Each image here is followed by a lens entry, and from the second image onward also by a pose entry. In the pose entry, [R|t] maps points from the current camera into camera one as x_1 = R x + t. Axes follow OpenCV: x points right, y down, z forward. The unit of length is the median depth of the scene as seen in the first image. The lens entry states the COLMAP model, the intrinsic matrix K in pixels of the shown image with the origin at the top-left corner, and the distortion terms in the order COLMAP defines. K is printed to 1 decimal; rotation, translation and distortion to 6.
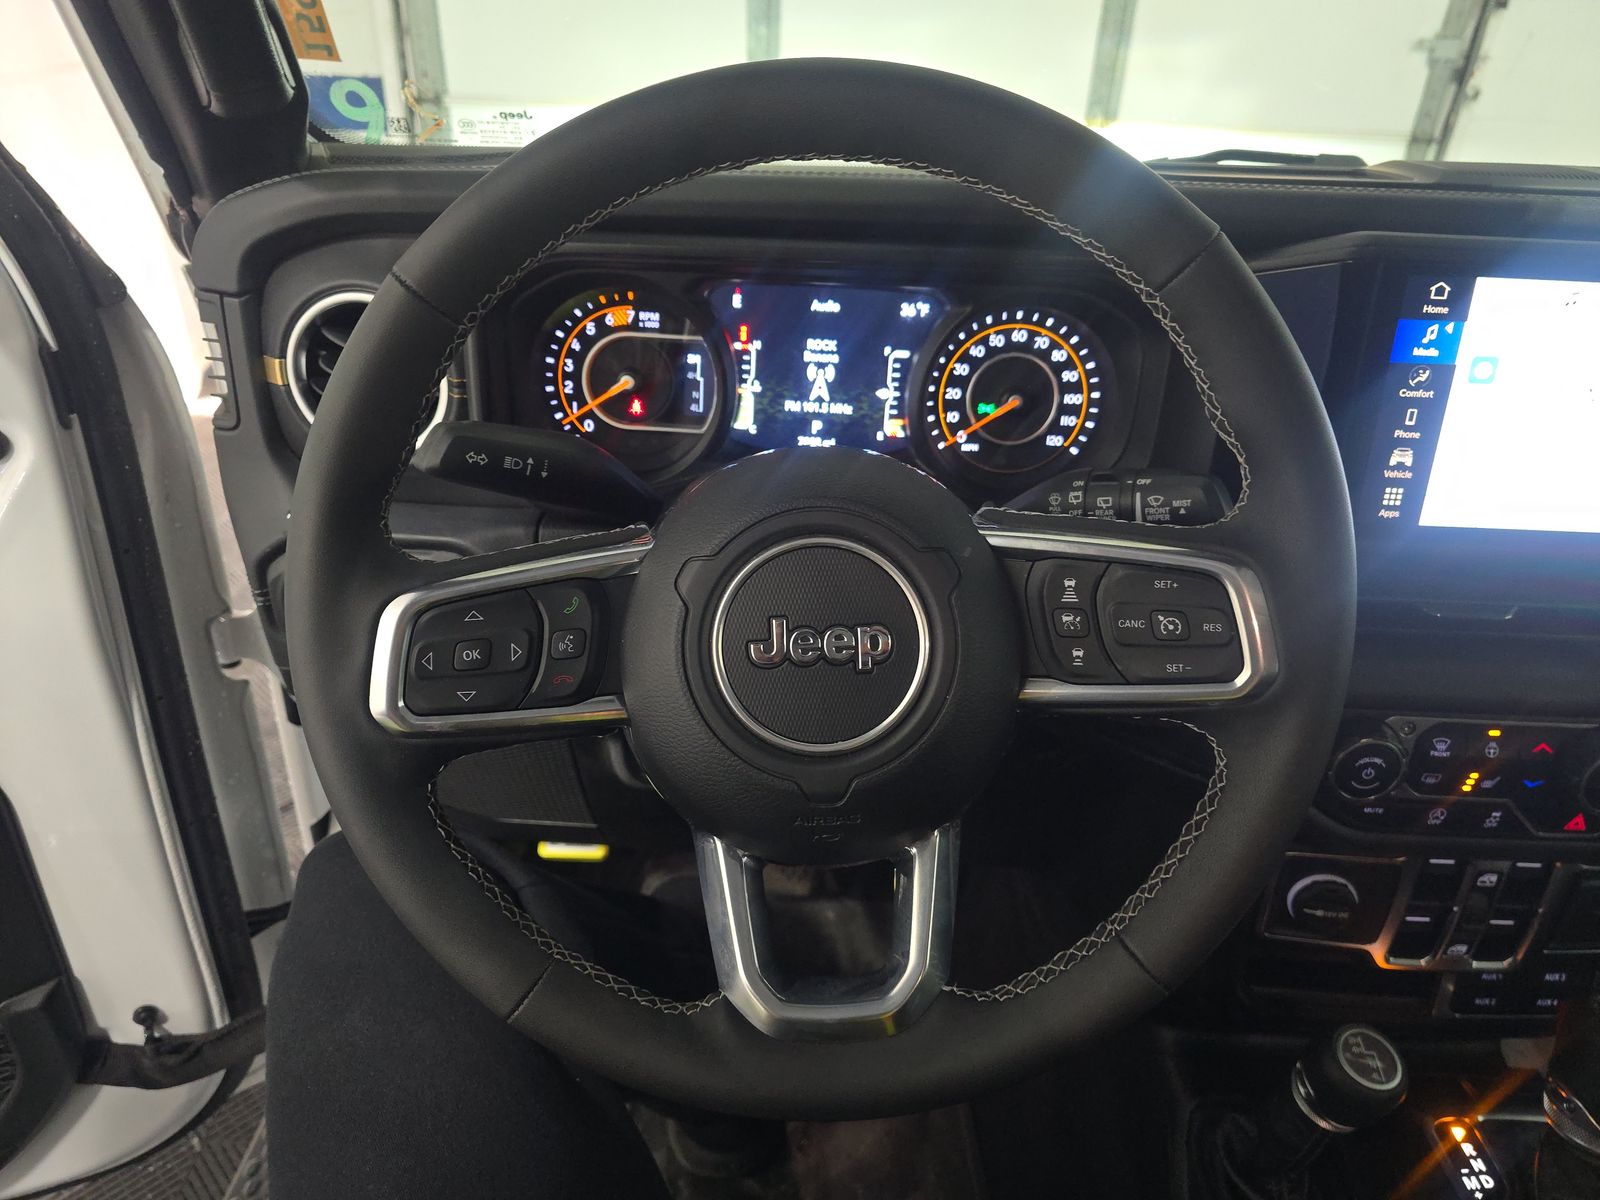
lens RADIAL K [[1084.1, 0, 800.0], [0, 1084.1, 600.0], [0, 0, 1]] dist [0.003029, -0.003624]
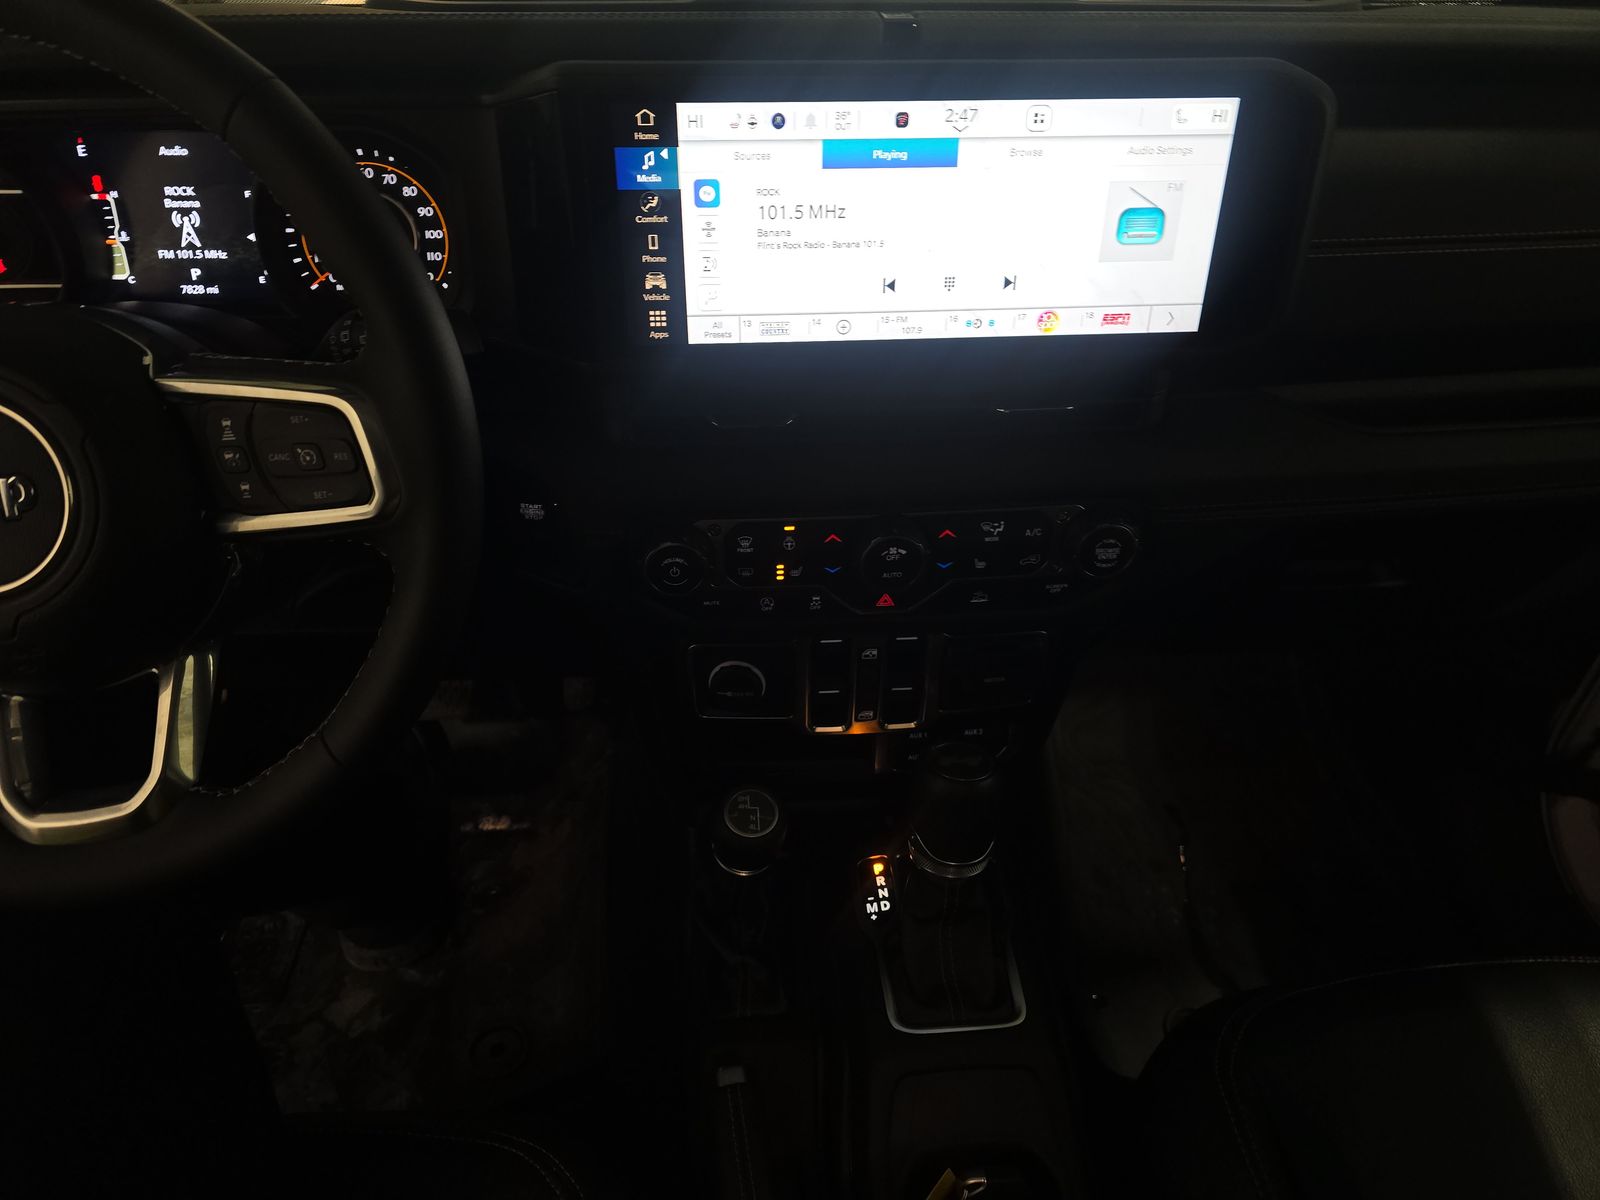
lens RADIAL K [[1065.4, 0, 804.9], [0, 1065.4, 586.1], [0, 0, 1]] dist [0.051260, -0.059997]
pose [[0.995074, -0.074794, 0.065069, 0.509692], [0.064189, 0.986284, 0.152063, 0.012915], [-0.075550, -0.147137, 0.986227, -0.088974]]
